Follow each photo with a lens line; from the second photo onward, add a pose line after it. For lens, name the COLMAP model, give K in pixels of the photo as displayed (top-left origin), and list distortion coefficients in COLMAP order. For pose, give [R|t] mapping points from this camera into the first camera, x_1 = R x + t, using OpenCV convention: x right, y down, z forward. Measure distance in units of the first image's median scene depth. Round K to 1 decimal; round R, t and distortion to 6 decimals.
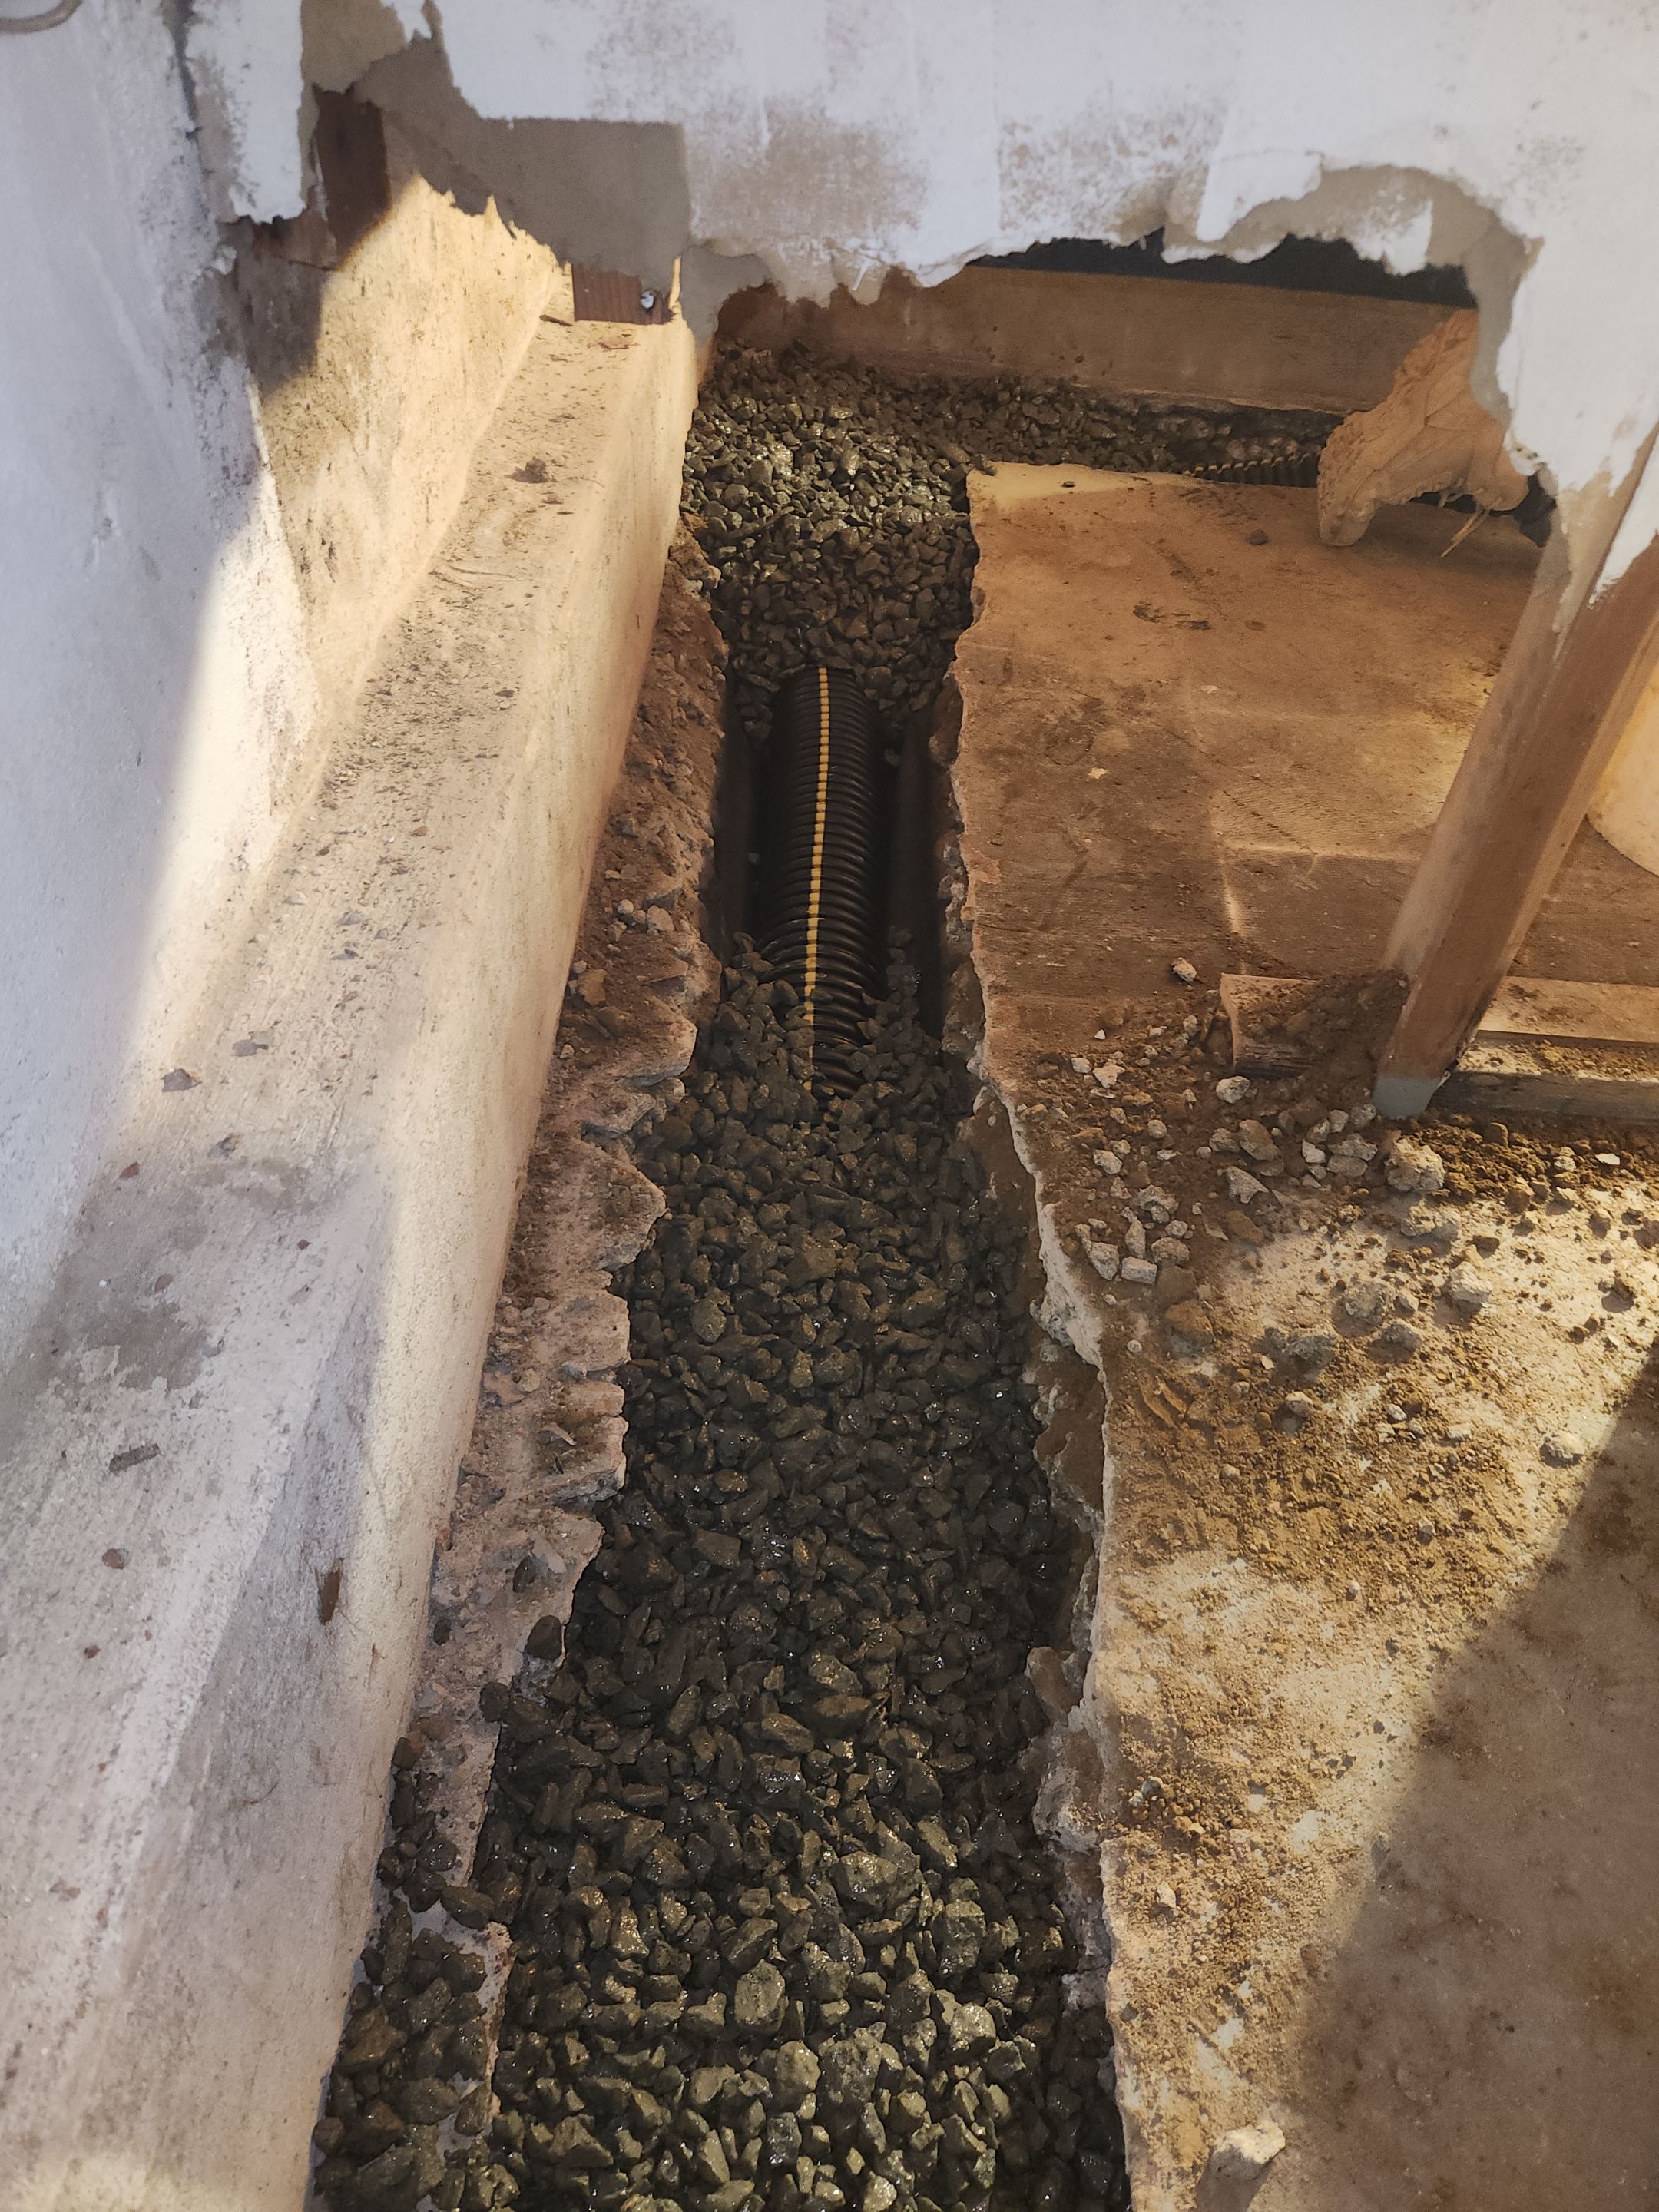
lens RADIAL K [[1469.7, 0, 936.8], [0, 1469.7, 1107.3], [0, 0, 1]] dist [0.003528, -0.048652]
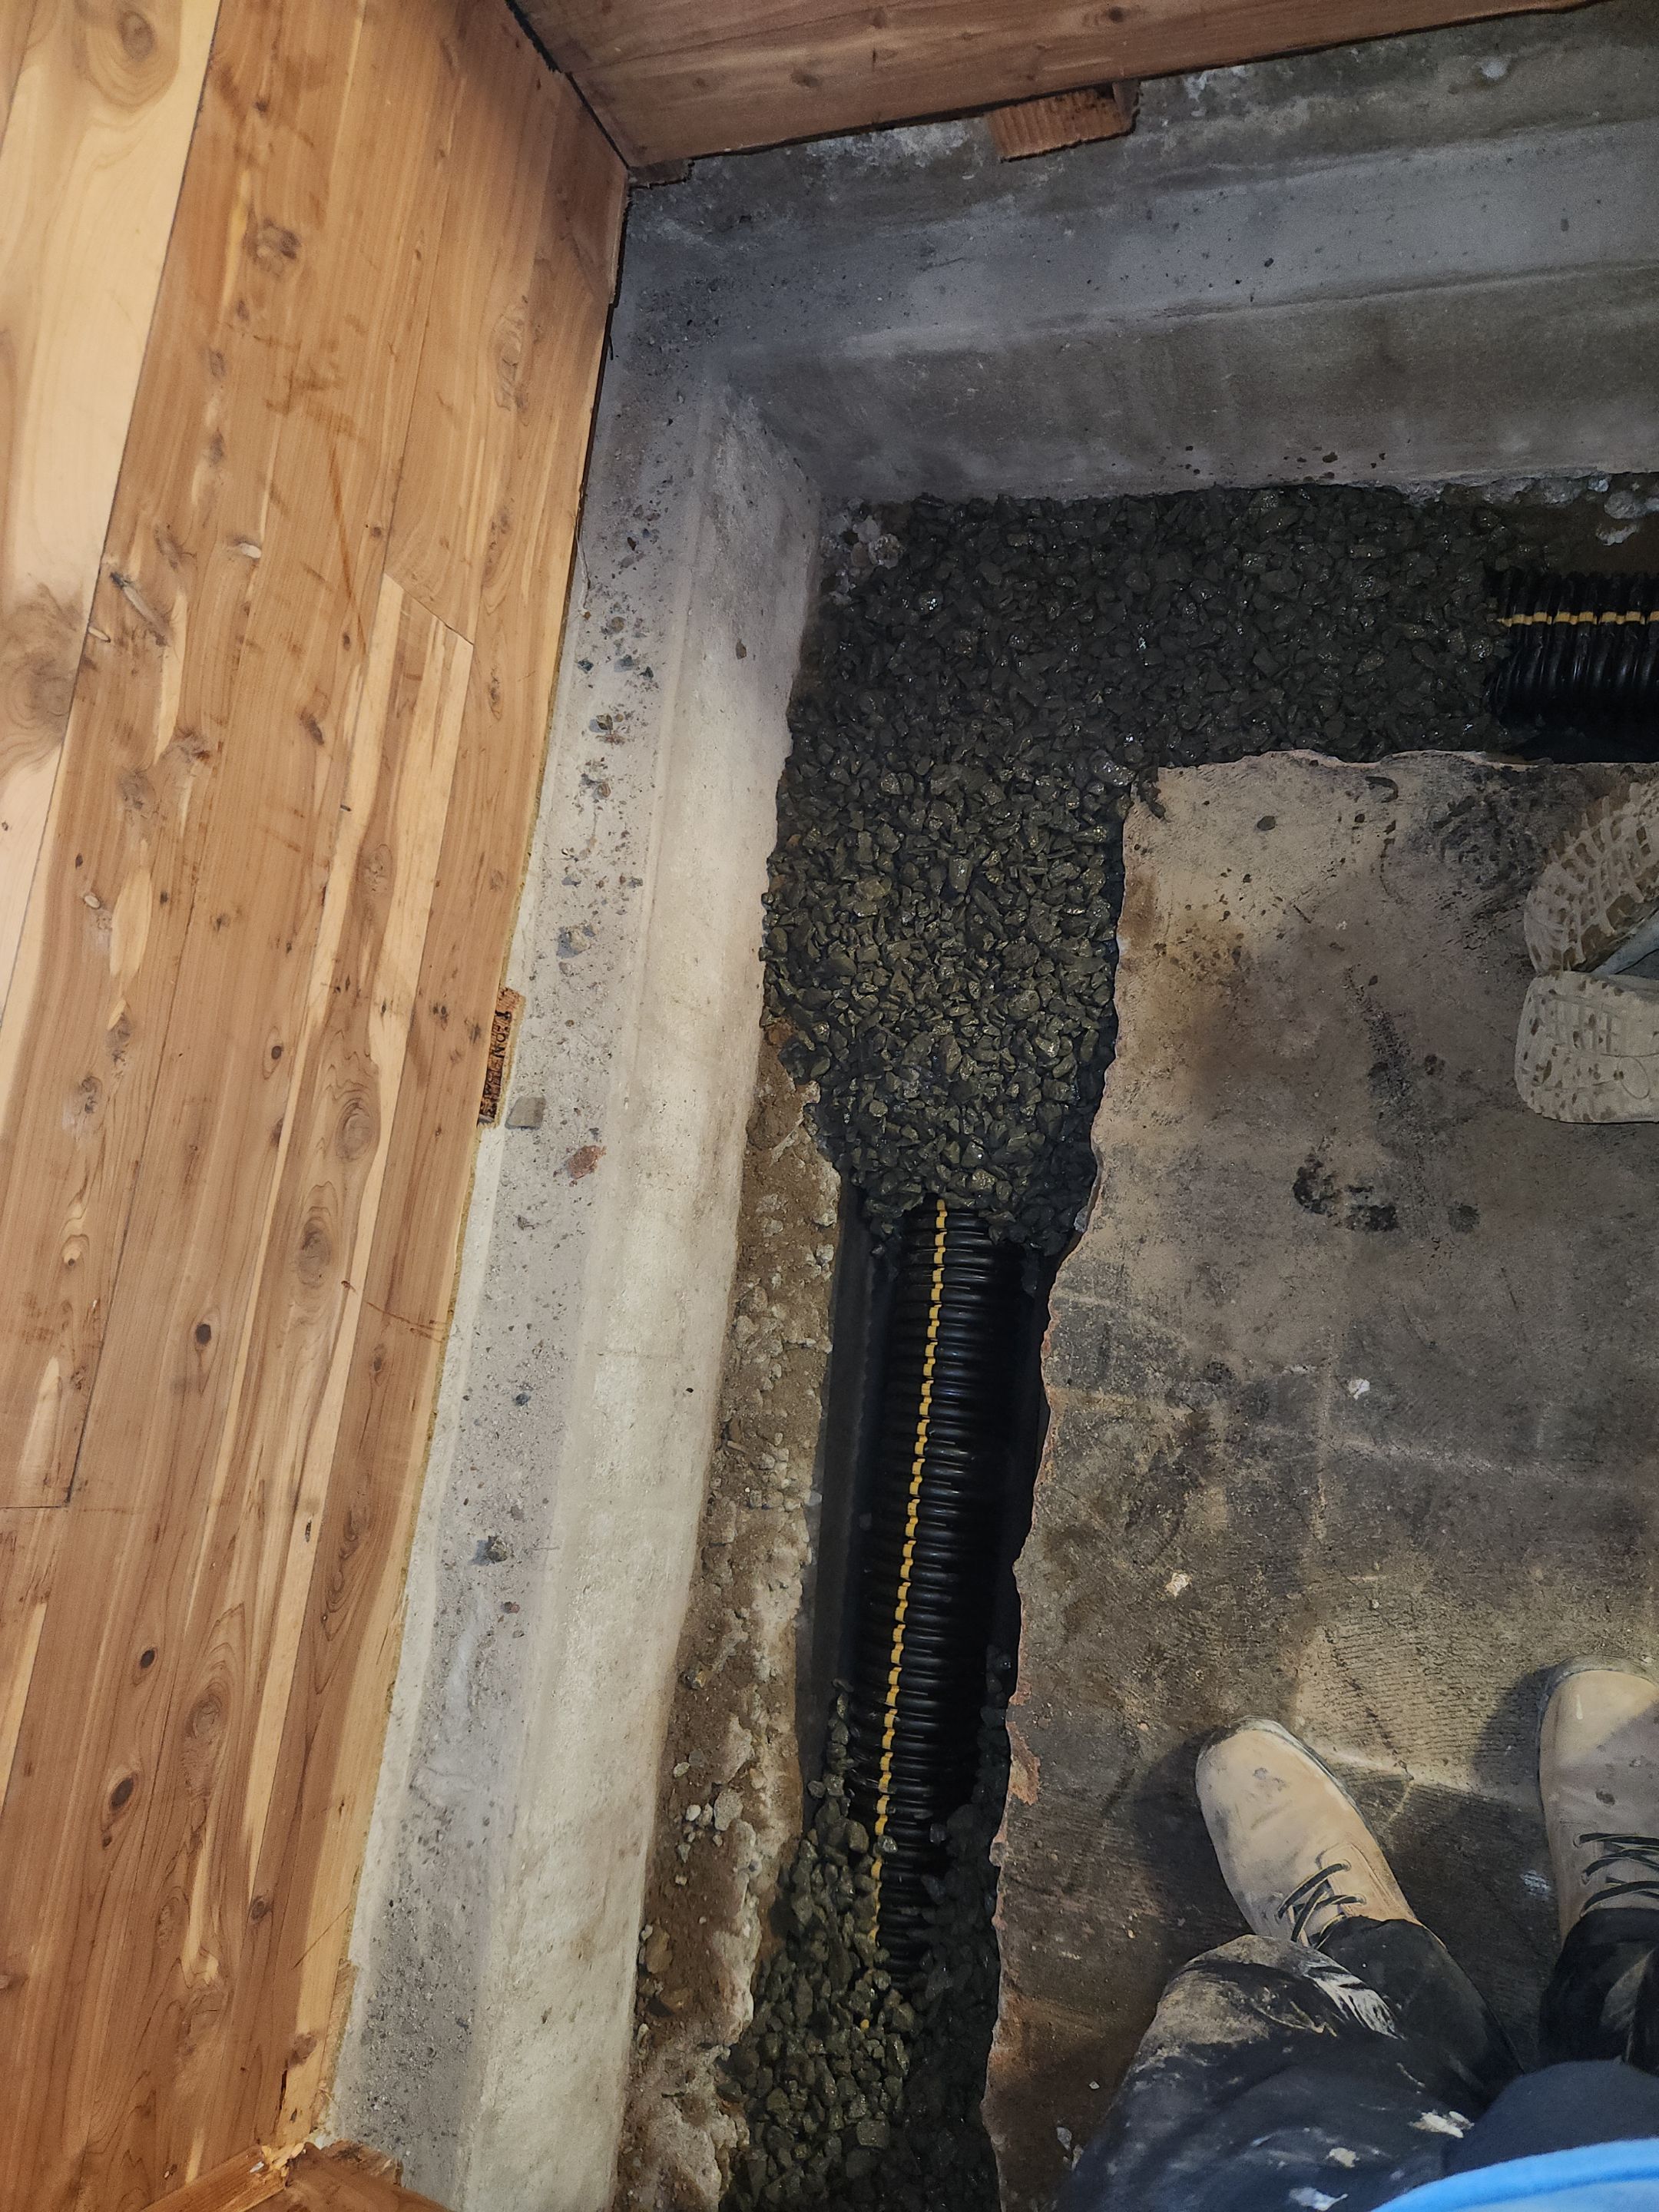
lens RADIAL K [[1453.3, 0, 863.3], [0, 1453.3, 1105.1], [0, 0, 1]] dist [0.049370, -0.046614]
pose [[0.892094, 0.035301, -0.450469, 0.327206], [0.209090, 0.851533, 0.480805, -0.935960], [0.400562, -0.523112, 0.752266, 0.422771]]
